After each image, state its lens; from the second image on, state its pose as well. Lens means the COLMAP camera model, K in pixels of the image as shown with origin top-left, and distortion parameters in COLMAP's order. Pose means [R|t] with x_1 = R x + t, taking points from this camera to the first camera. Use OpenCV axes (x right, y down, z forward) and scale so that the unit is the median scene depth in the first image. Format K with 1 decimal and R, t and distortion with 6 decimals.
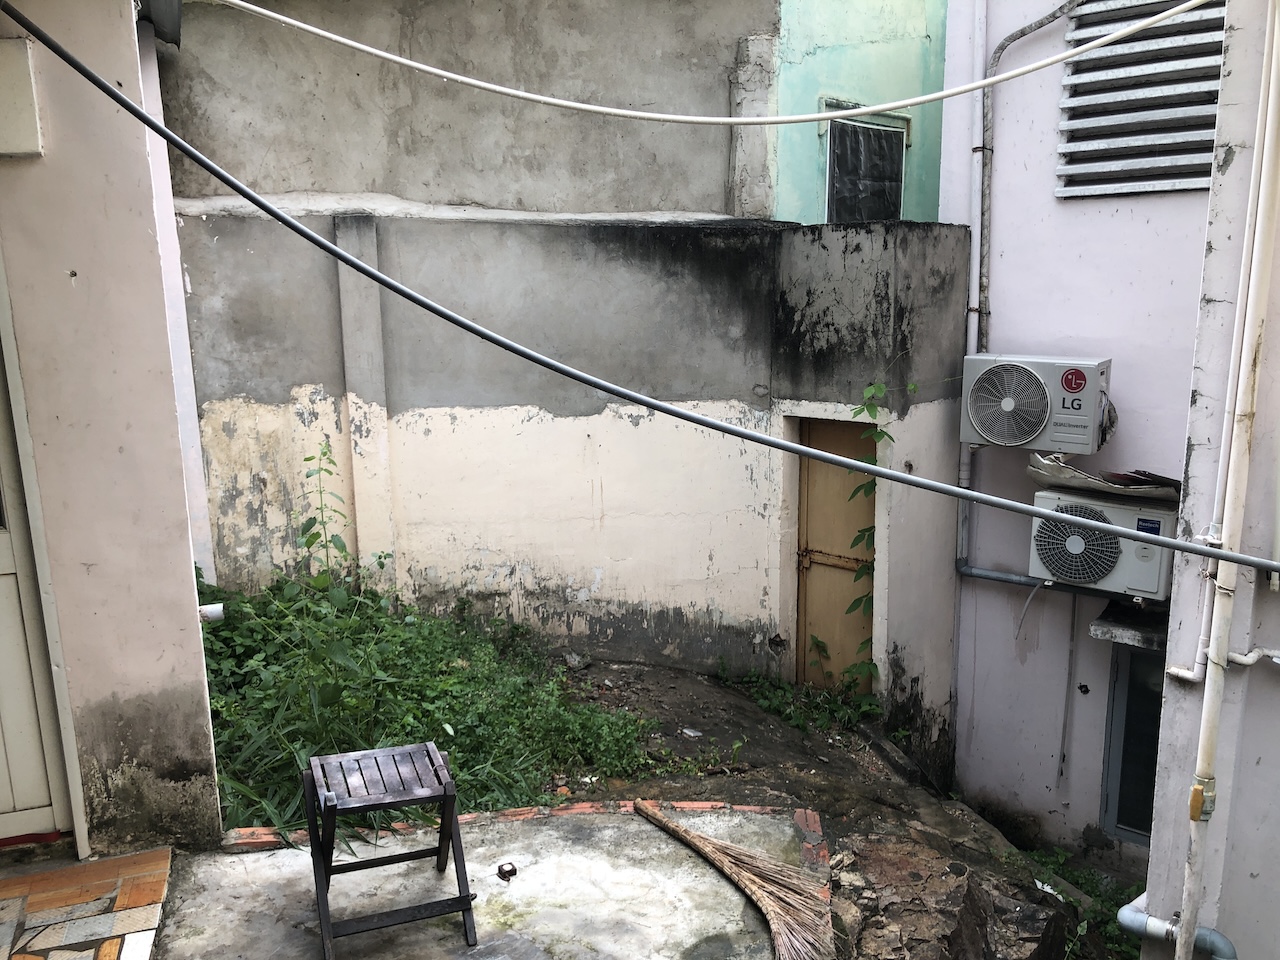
lens RADIAL K [[1044.0, 0, 641.3], [0, 1044.0, 482.3], [0, 0, 1]] dist [0.028903, -0.059321]
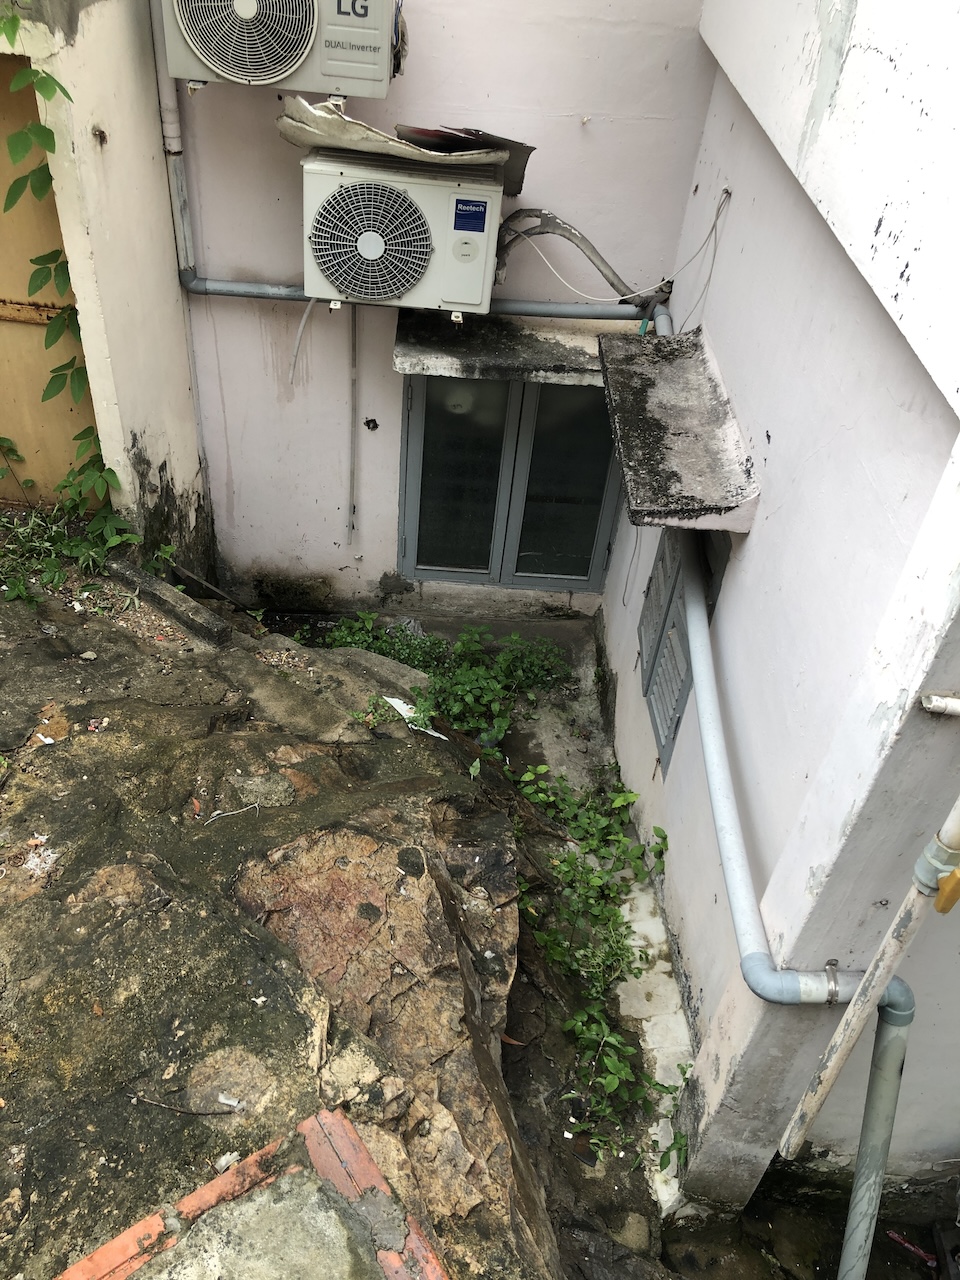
lens RADIAL K [[1044.0, 0, 474.7], [0, 1044.0, 635.0], [0, 0, 1]] dist [0.028903, -0.059321]
pose [[0.774713, -0.349114, 0.527199, 0.019592], [0.035418, 0.856413, 0.515075, -0.067797], [-0.631320, -0.380363, 0.675840, 0.382566]]
